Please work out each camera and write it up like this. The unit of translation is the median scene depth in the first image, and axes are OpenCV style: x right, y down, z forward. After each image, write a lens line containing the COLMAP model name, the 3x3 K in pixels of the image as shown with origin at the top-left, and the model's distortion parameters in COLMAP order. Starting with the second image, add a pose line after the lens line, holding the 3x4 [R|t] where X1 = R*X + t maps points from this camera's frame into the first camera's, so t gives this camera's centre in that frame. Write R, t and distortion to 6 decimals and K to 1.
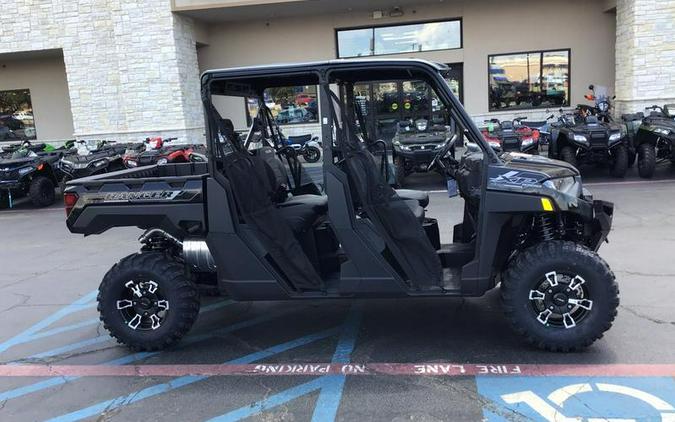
lens RADIAL K [[641.4, 0, 338.7], [0, 641.4, 162.0], [0, 0, 1]] dist [0.026136, 0.000000]
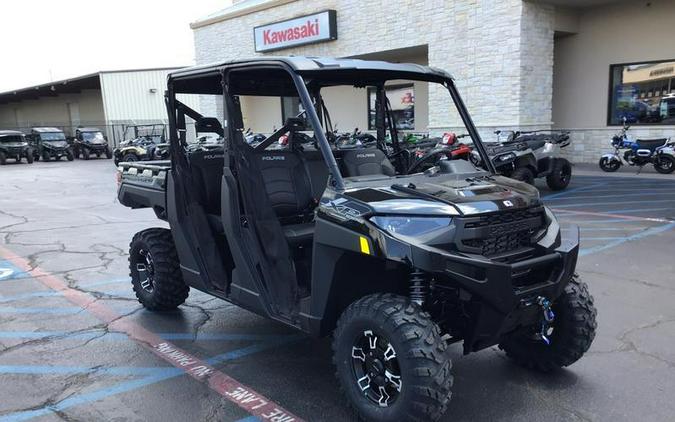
lens RADIAL K [[641.4, 0, 332.4], [0, 641.4, 211.4], [0, 0, 1]] dist [0.026136, 0.000000]
pose [[0.727253, 0.137604, -0.672435, 0.217208], [-0.077174, 0.989879, 0.119098, -0.017317], [0.682017, -0.034720, 0.730511, 0.106910]]
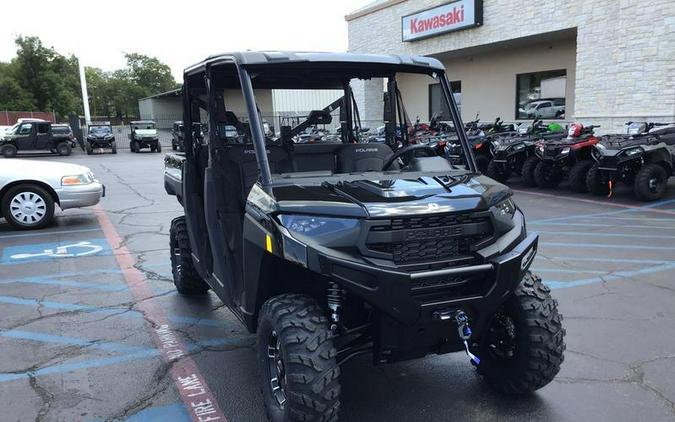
lens RADIAL K [[641.4, 0, 332.9], [0, 641.4, 214.1], [0, 0, 1]] dist [0.026136, 0.000000]
pose [[0.509176, 0.177924, -0.842071, 0.266822], [-0.078127, 0.983914, 0.160654, -0.026098], [0.857109, -0.016013, 0.514886, 0.178491]]
